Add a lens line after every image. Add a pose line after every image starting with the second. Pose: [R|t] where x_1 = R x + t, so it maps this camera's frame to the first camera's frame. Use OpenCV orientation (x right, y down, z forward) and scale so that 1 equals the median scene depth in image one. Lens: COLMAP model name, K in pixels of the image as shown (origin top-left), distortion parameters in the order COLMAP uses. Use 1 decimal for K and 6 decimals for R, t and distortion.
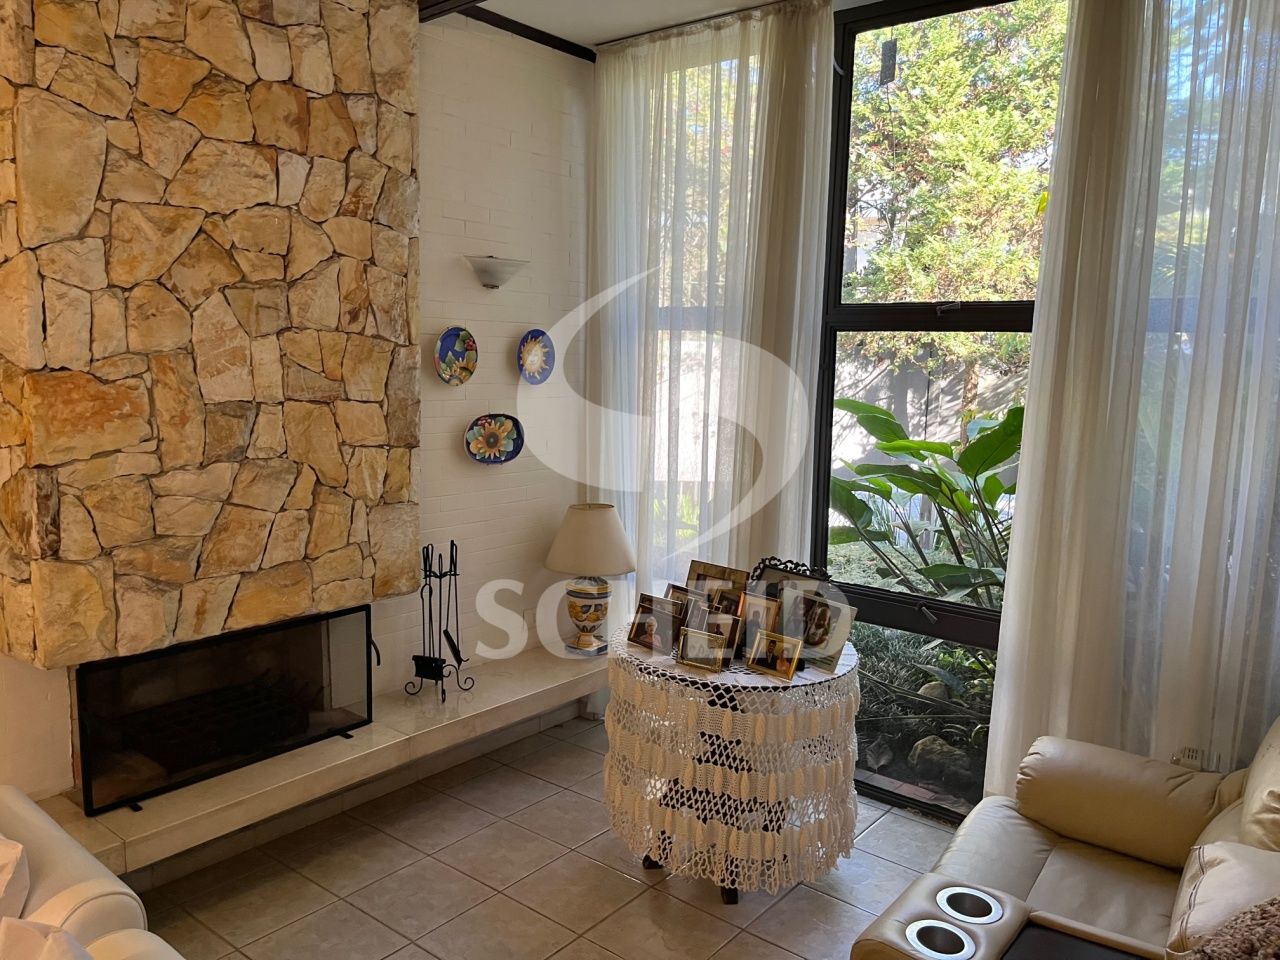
lens RADIAL K [[972.8, 0, 639.0], [0, 972.8, 478.0], [0, 0, 1]] dist [0.069068, -0.099840]
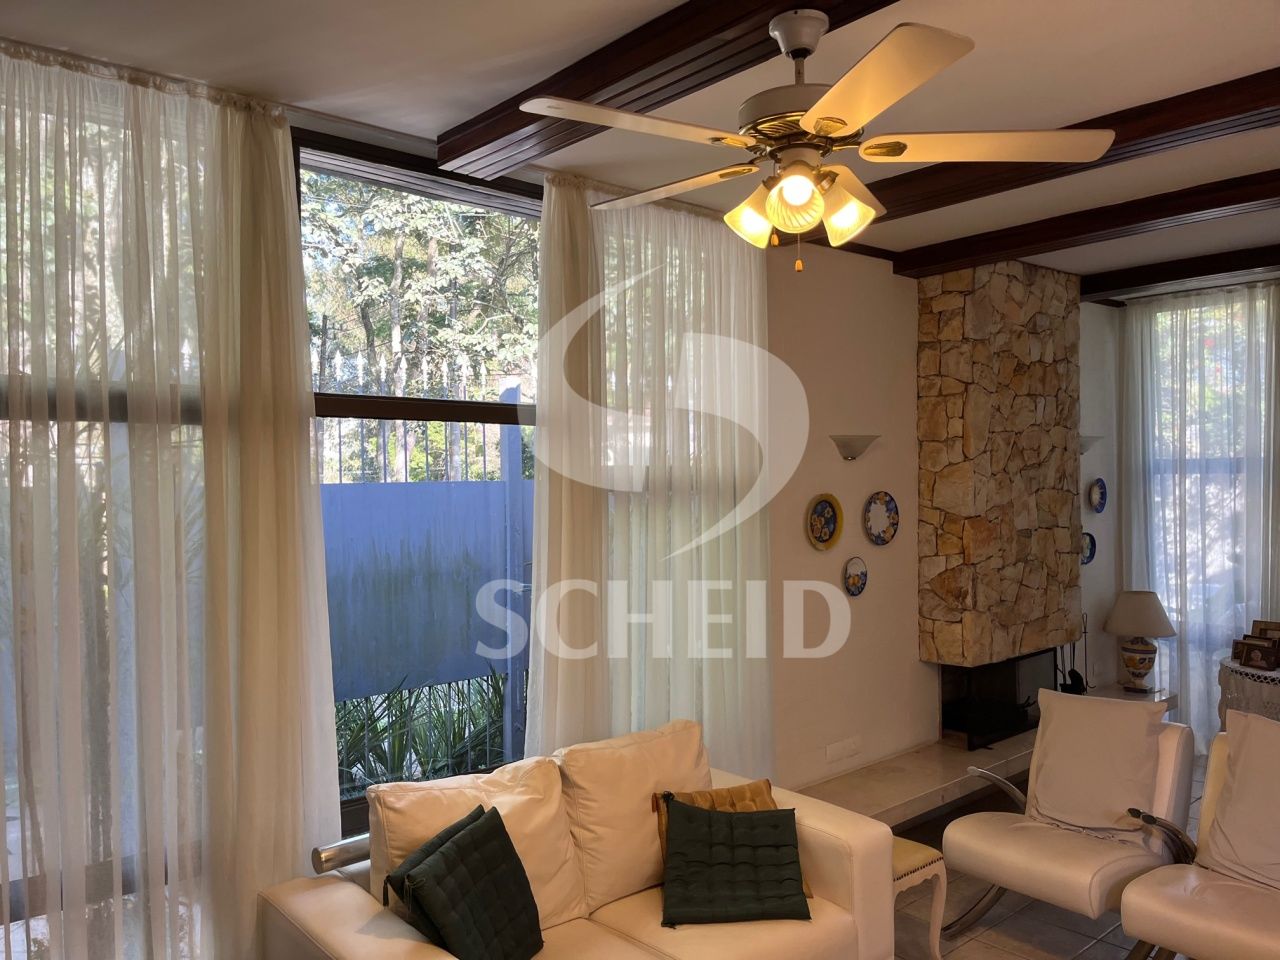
lens RADIAL K [[972.8, 0, 642.7], [0, 972.8, 491.5], [0, 0, 1]] dist [0.069068, -0.099840]
pose [[0.983356, -0.036191, -0.178048, -0.774348], [0.016622, 0.993770, -0.110199, 0.043321], [0.180927, 0.105406, 0.977832, -0.950626]]
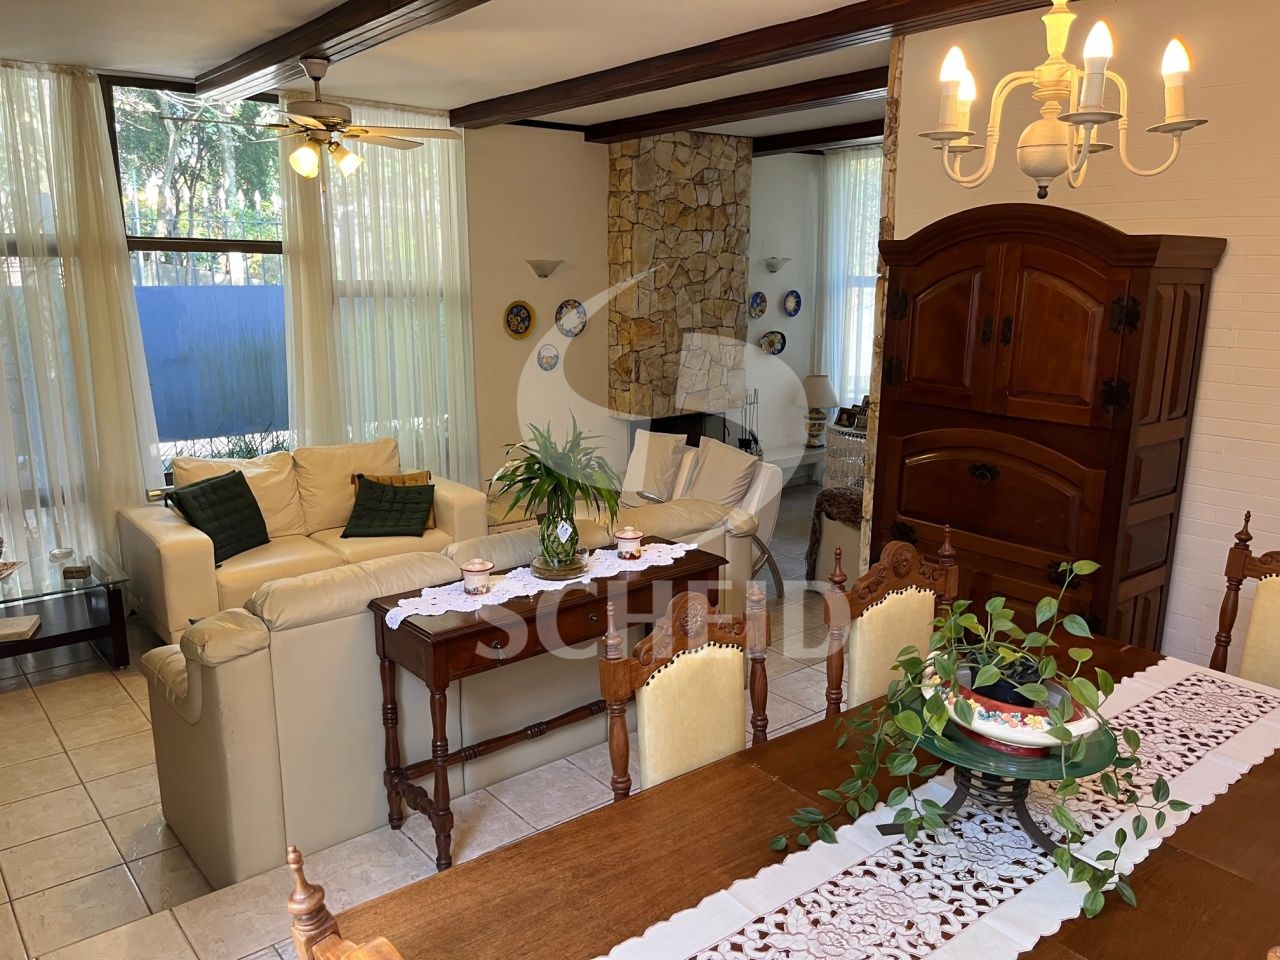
lens RADIAL K [[972.8, 0, 636.1], [0, 972.8, 476.8], [0, 0, 1]] dist [0.069068, -0.099840]
pose [[0.977459, 0.020296, -0.210146, 0.020658], [-0.003208, 0.996681, 0.081338, 0.109567], [0.211100, -0.078831, 0.974281, -1.627828]]
